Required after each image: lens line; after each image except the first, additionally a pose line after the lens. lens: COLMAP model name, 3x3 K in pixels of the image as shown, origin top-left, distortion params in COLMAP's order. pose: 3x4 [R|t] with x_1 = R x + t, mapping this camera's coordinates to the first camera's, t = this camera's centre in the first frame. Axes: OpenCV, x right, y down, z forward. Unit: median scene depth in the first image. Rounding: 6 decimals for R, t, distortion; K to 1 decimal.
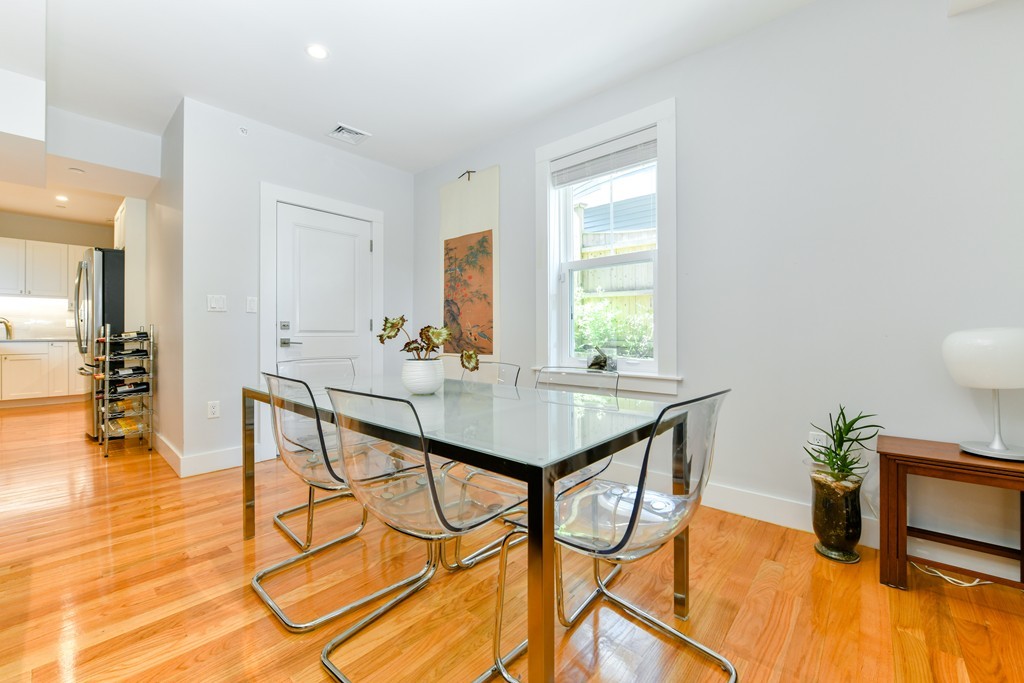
lens RADIAL K [[411.1, 0, 518.3], [0, 411.1, 331.0], [0, 0, 1]] dist [-0.001217, -0.000178]
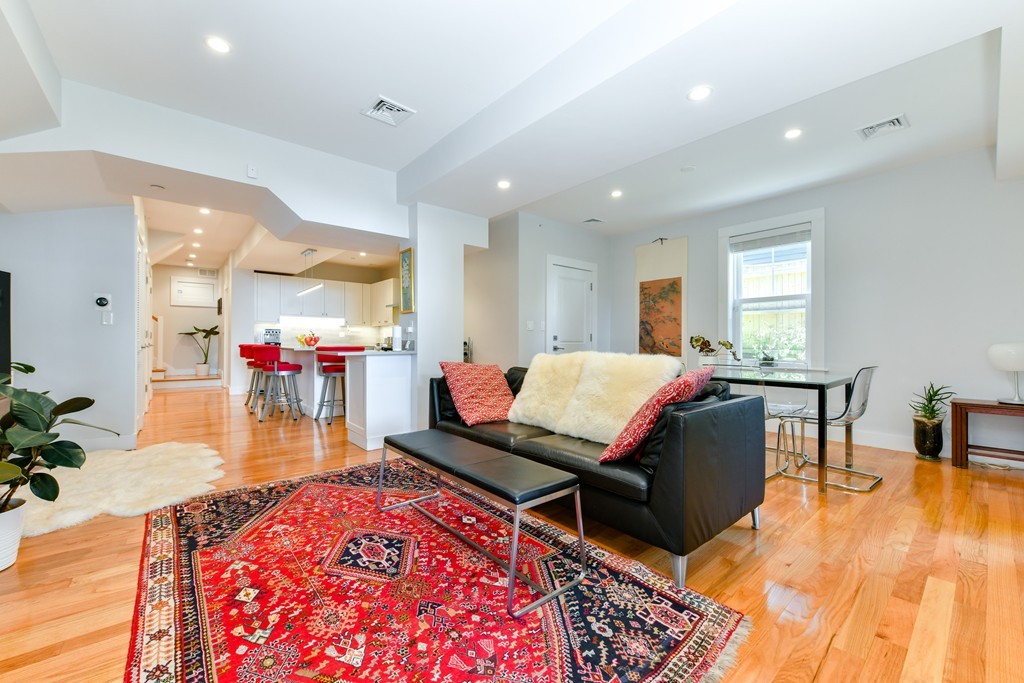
lens RADIAL K [[401.7, 0, 517.1], [0, 401.7, 340.9], [0, 0, 1]] dist [-0.000476, -0.000407]
pose [[0.988446, 0.003801, -0.151525, -0.470667], [-0.003072, 0.999983, 0.005042, -0.009518], [0.151542, -0.004519, 0.988441, -0.638591]]
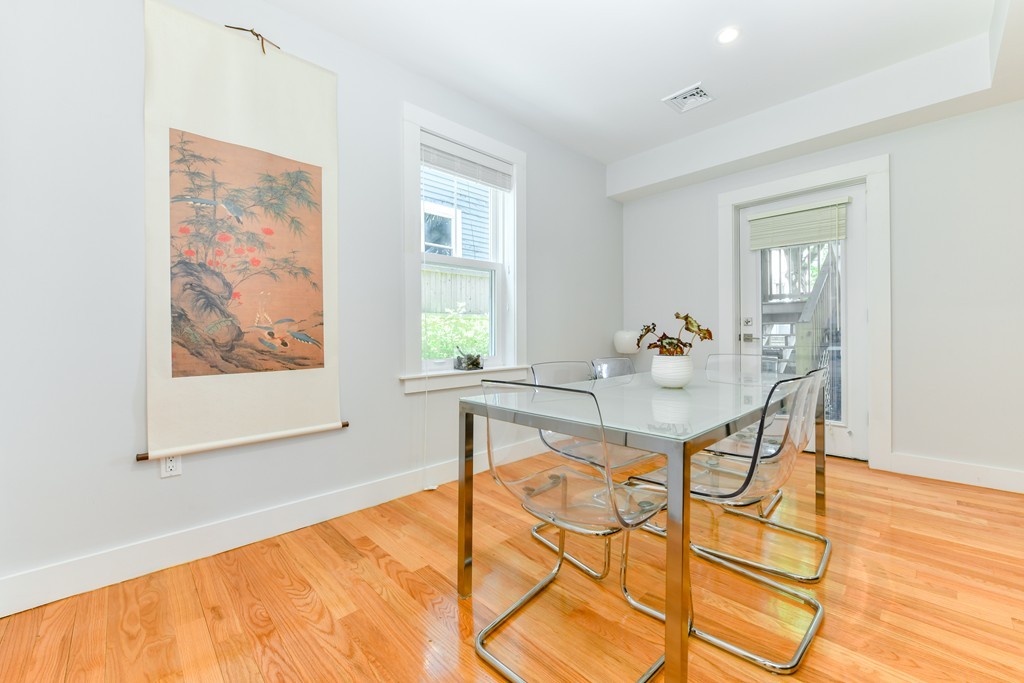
lens RADIAL K [[411.1, 0, 518.3], [0, 411.1, 331.0], [0, 0, 1]] dist [-0.001217, -0.000178]
pose [[0.087297, 0.008012, 0.996150, -0.691784], [0.003016, 0.999961, -0.008307, 0.008448], [-0.996178, 0.003730, 0.087270, 0.678220]]
